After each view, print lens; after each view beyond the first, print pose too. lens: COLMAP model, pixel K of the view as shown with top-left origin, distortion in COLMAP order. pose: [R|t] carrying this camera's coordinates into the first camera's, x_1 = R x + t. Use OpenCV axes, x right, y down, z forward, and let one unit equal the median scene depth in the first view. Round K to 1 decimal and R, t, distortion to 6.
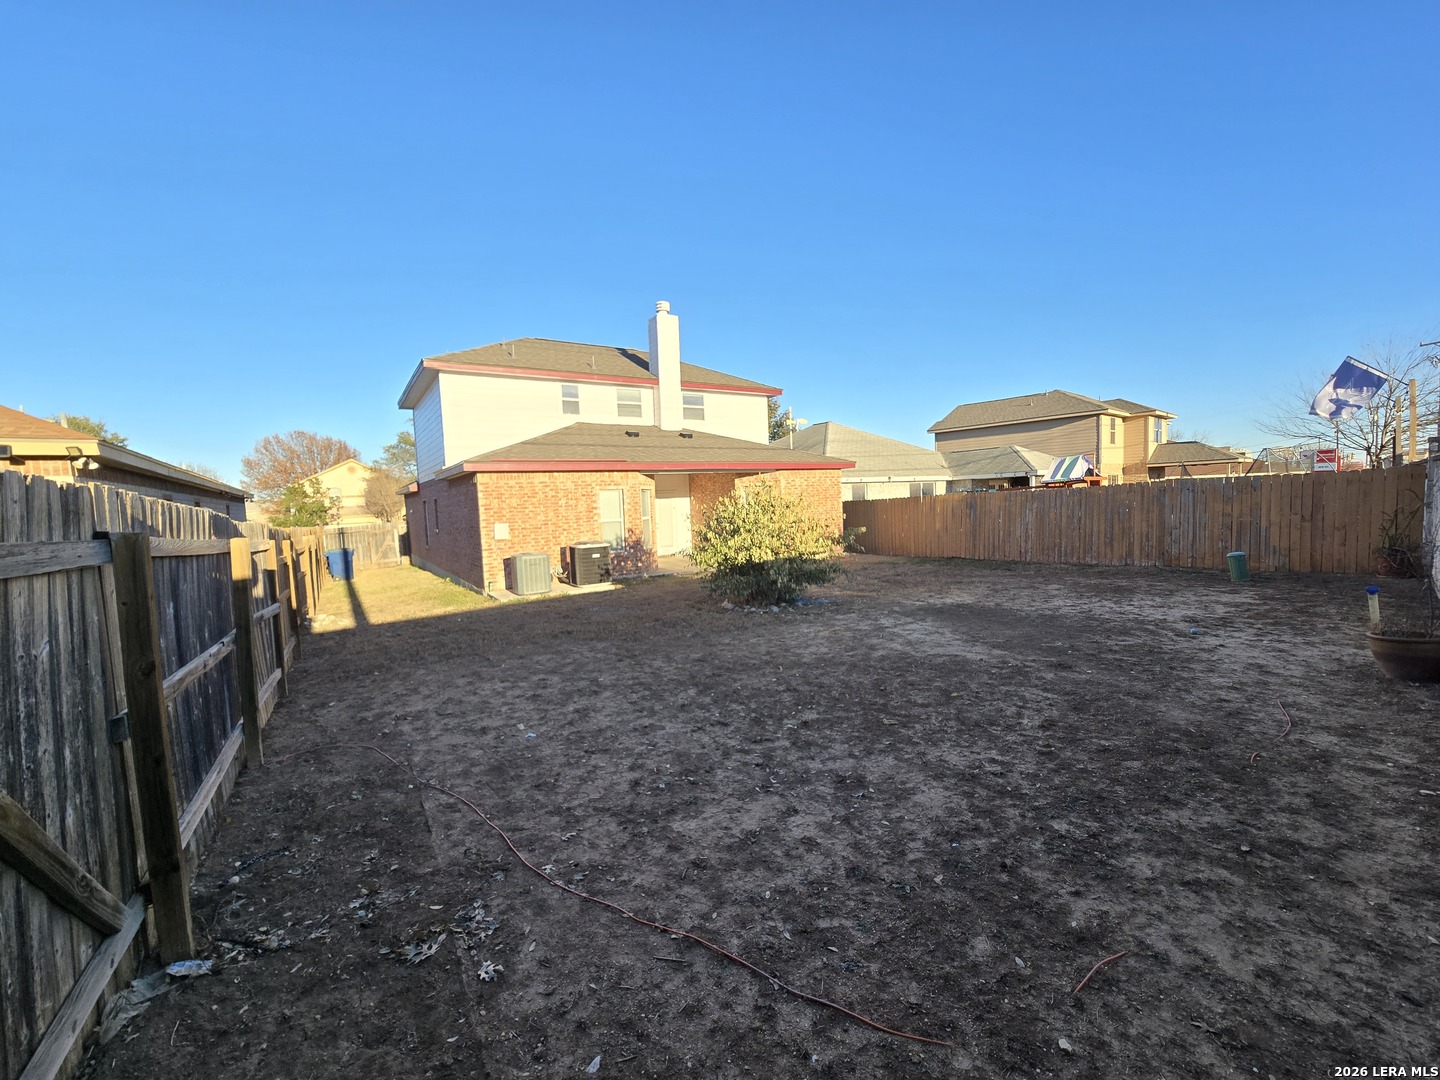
lens RADIAL K [[588.7, 0, 717.3], [0, 588.7, 541.3], [0, 0, 1]] dist [-0.006247, 0.002040]
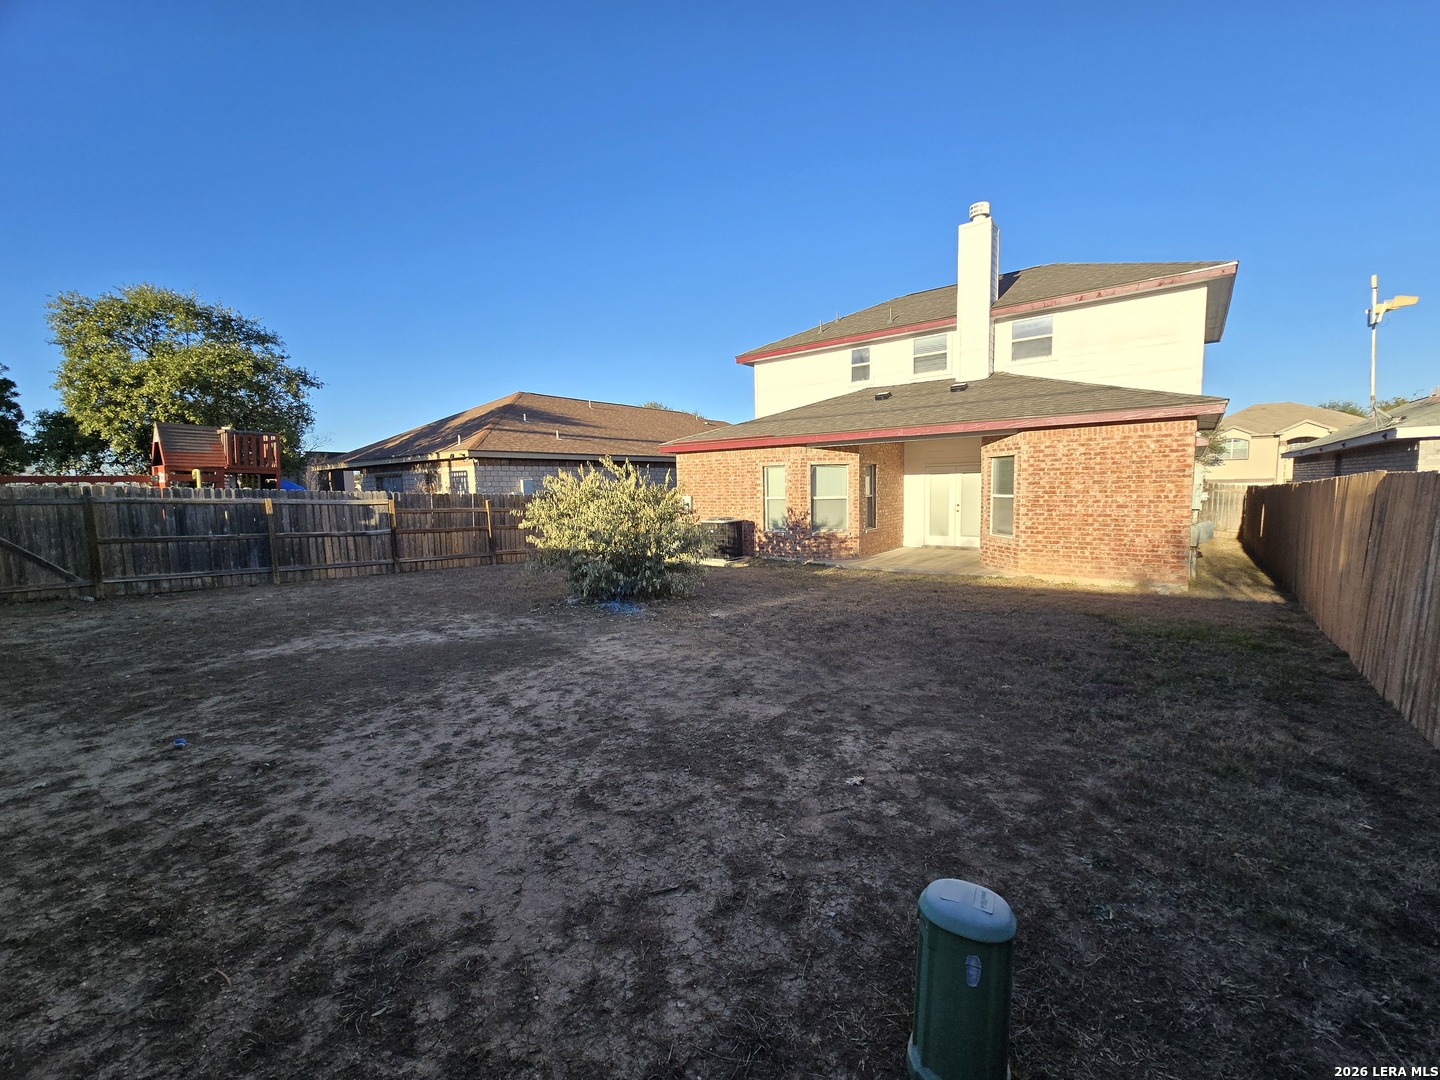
lens RADIAL K [[588.7, 0, 716.0], [0, 588.7, 535.3], [0, 0, 1]] dist [-0.006247, 0.002040]
pose [[0.306435, 0.116207, -0.944772, 0.544865], [-0.060573, 0.992889, 0.102479, -0.052806], [0.949962, 0.025825, 0.311295, 0.472273]]
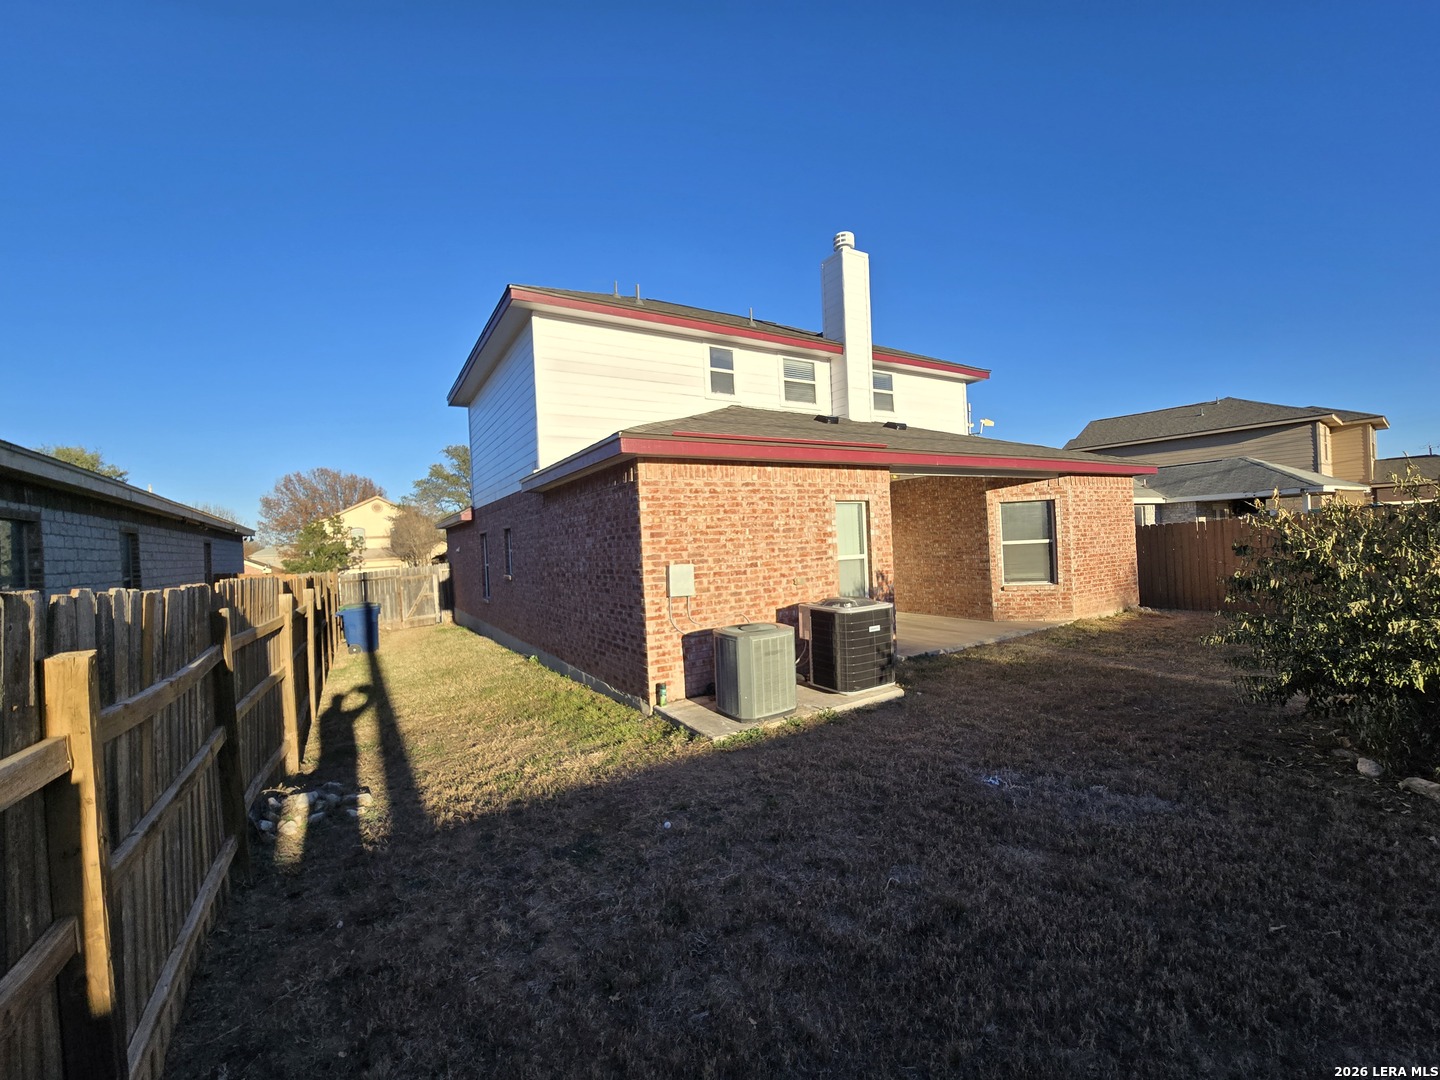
lens RADIAL K [[588.7, 0, 713.2], [0, 588.7, 544.4], [0, 0, 1]] dist [-0.006247, 0.002040]
pose [[0.999436, -0.008084, -0.032602, -0.223591], [0.005911, 0.997789, -0.066200, -0.009479], [0.033065, 0.065970, 0.997274, 0.349442]]
